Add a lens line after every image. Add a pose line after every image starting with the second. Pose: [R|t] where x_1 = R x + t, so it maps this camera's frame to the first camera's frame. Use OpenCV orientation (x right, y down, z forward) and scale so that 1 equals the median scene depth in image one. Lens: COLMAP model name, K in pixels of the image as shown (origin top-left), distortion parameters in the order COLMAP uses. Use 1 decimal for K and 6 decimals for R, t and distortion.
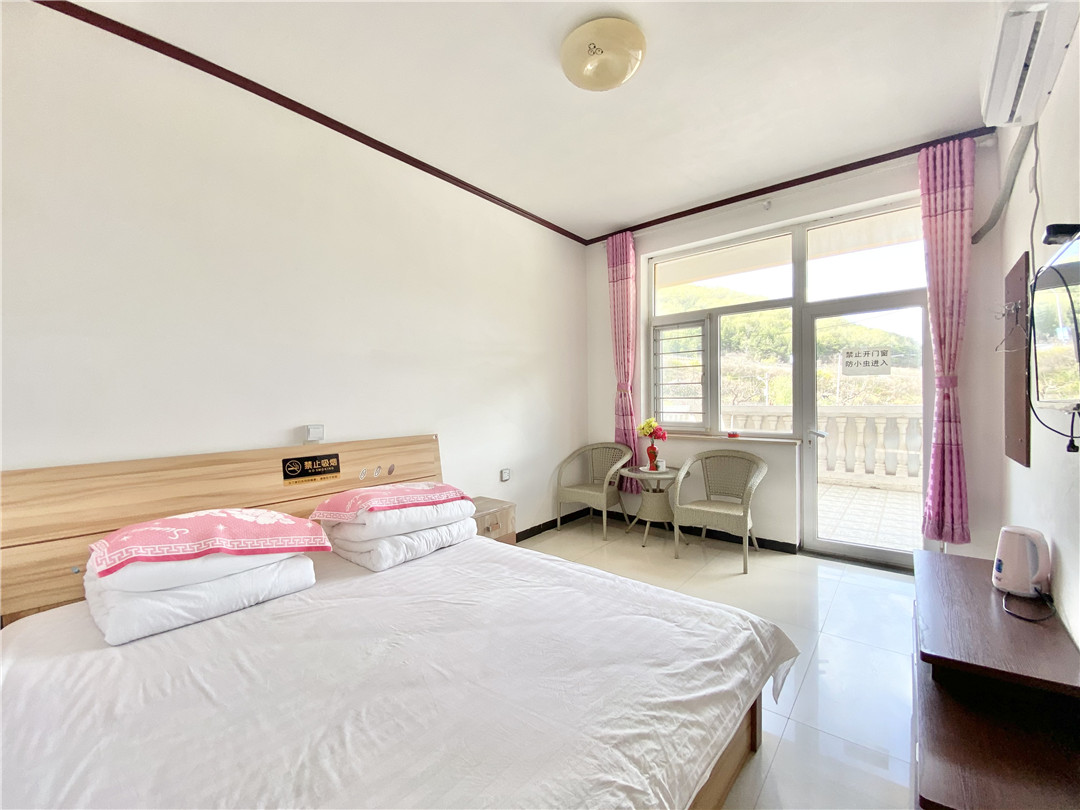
lens RADIAL K [[443.6, 0, 540.0], [0, 443.6, 405.0], [0, 0, 1]] dist [0.014270, -0.019441]
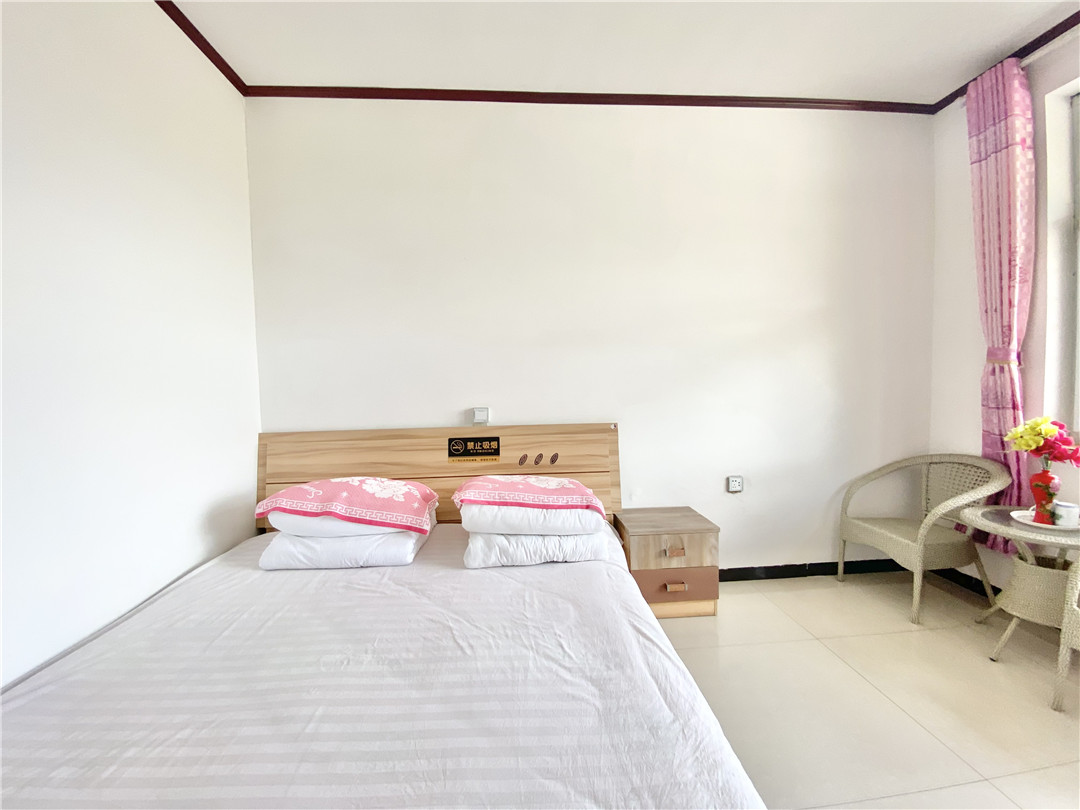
lens RADIAL K [[442.9, 0, 540.0], [0, 442.9, 405.0], [0, 0, 1]] dist [0.033816, -0.028011]
pose [[0.690602, 0.037546, -0.722260, 0.323821], [-0.000203, 0.998662, 0.051721, -0.013640], [0.723235, -0.035572, 0.689685, 0.384160]]
